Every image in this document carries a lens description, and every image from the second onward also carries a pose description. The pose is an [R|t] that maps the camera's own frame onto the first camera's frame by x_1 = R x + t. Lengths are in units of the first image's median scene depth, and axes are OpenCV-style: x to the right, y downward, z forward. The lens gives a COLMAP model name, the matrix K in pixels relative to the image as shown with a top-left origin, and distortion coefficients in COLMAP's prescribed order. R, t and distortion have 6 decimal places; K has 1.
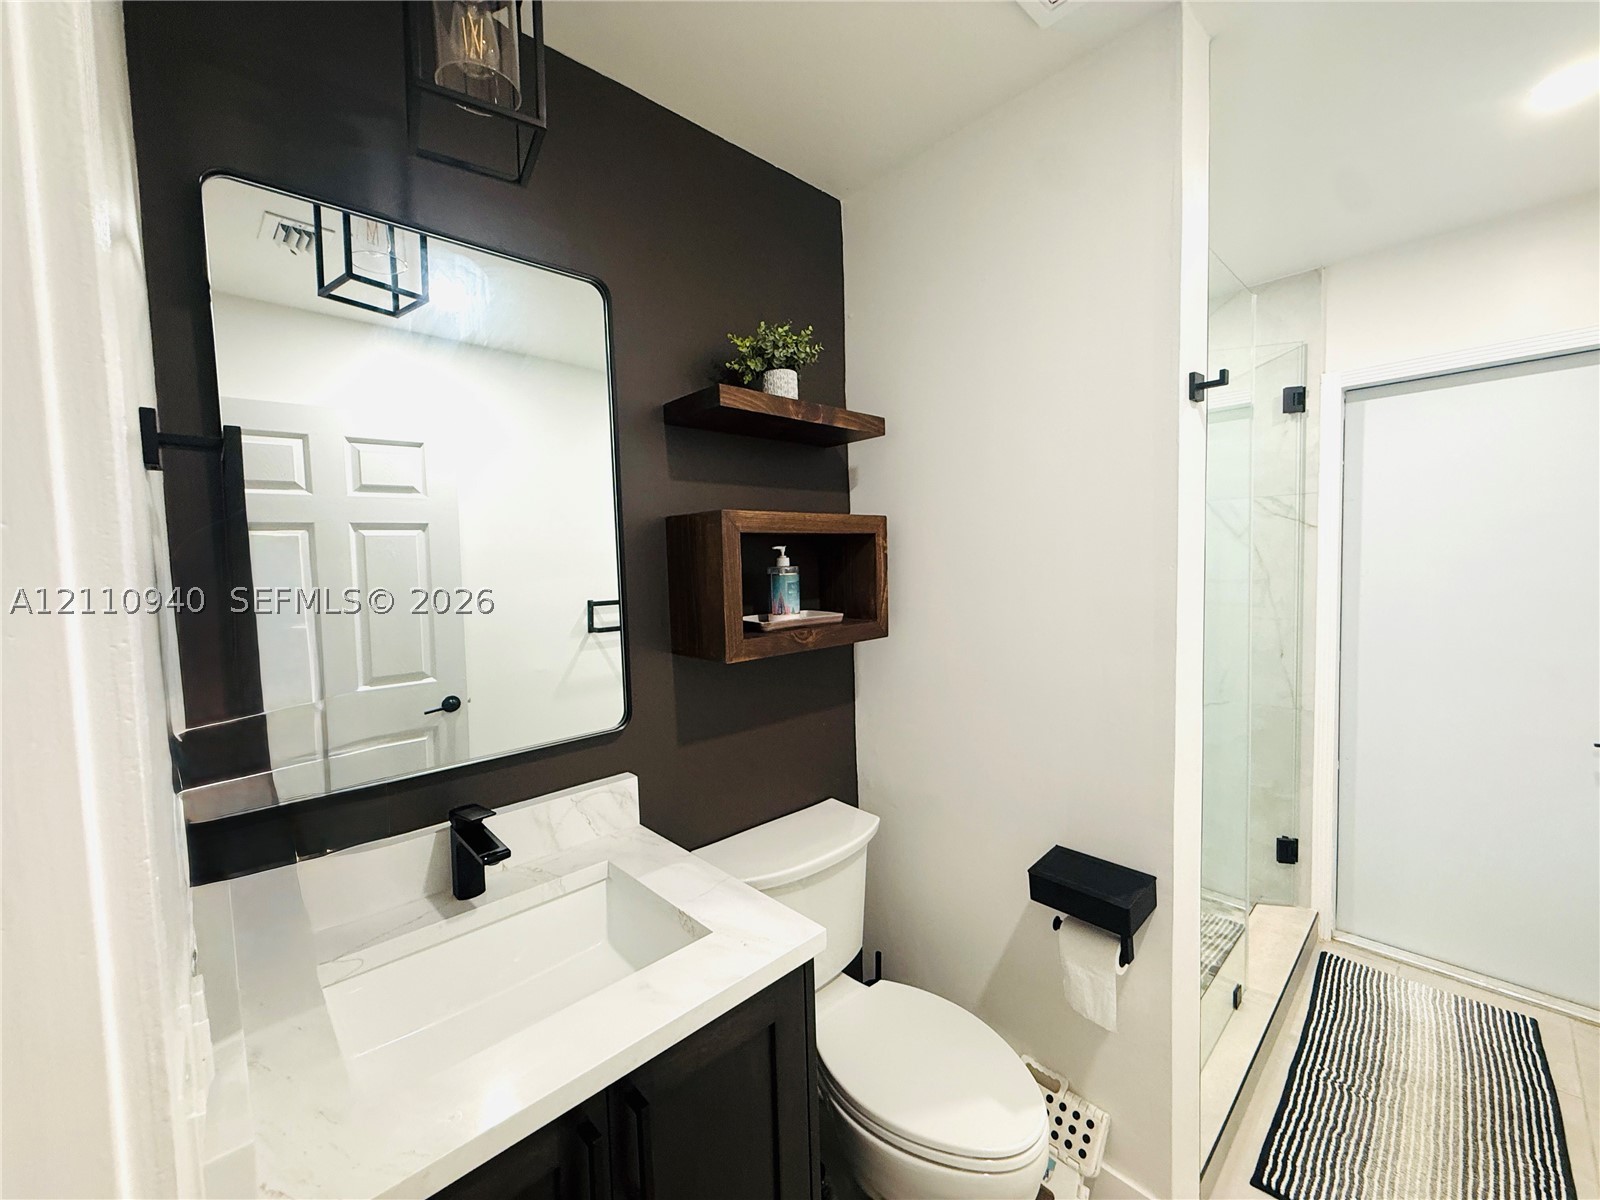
lens RADIAL K [[638.9, 0, 797.0], [0, 638.9, 597.0], [0, 0, 1]] dist [0.000486, 0.000018]
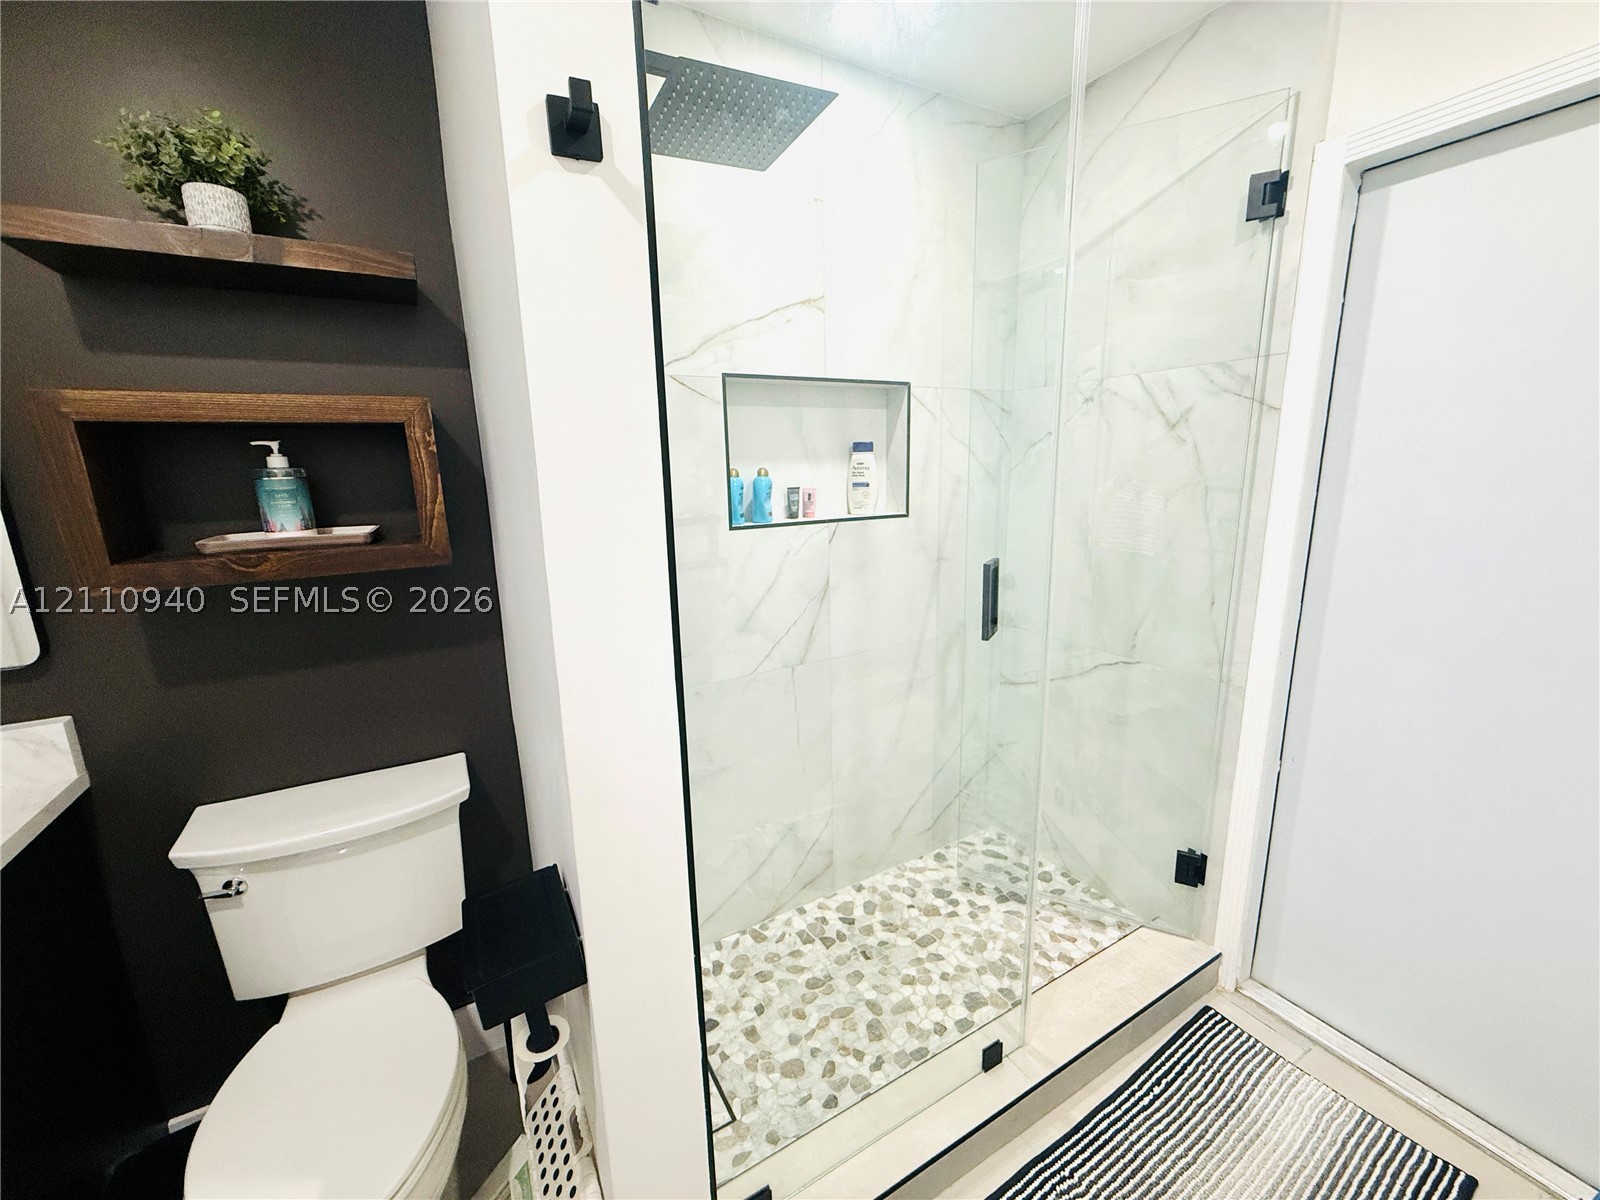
lens RADIAL K [[638.9, 0, 797.0], [0, 638.9, 597.0], [0, 0, 1]] dist [0.000486, 0.000018]
pose [[0.973571, 0.050848, -0.222651, 0.548980], [-0.016296, 0.987881, 0.154353, -0.017157], [0.227802, -0.146645, 0.962601, 0.276815]]
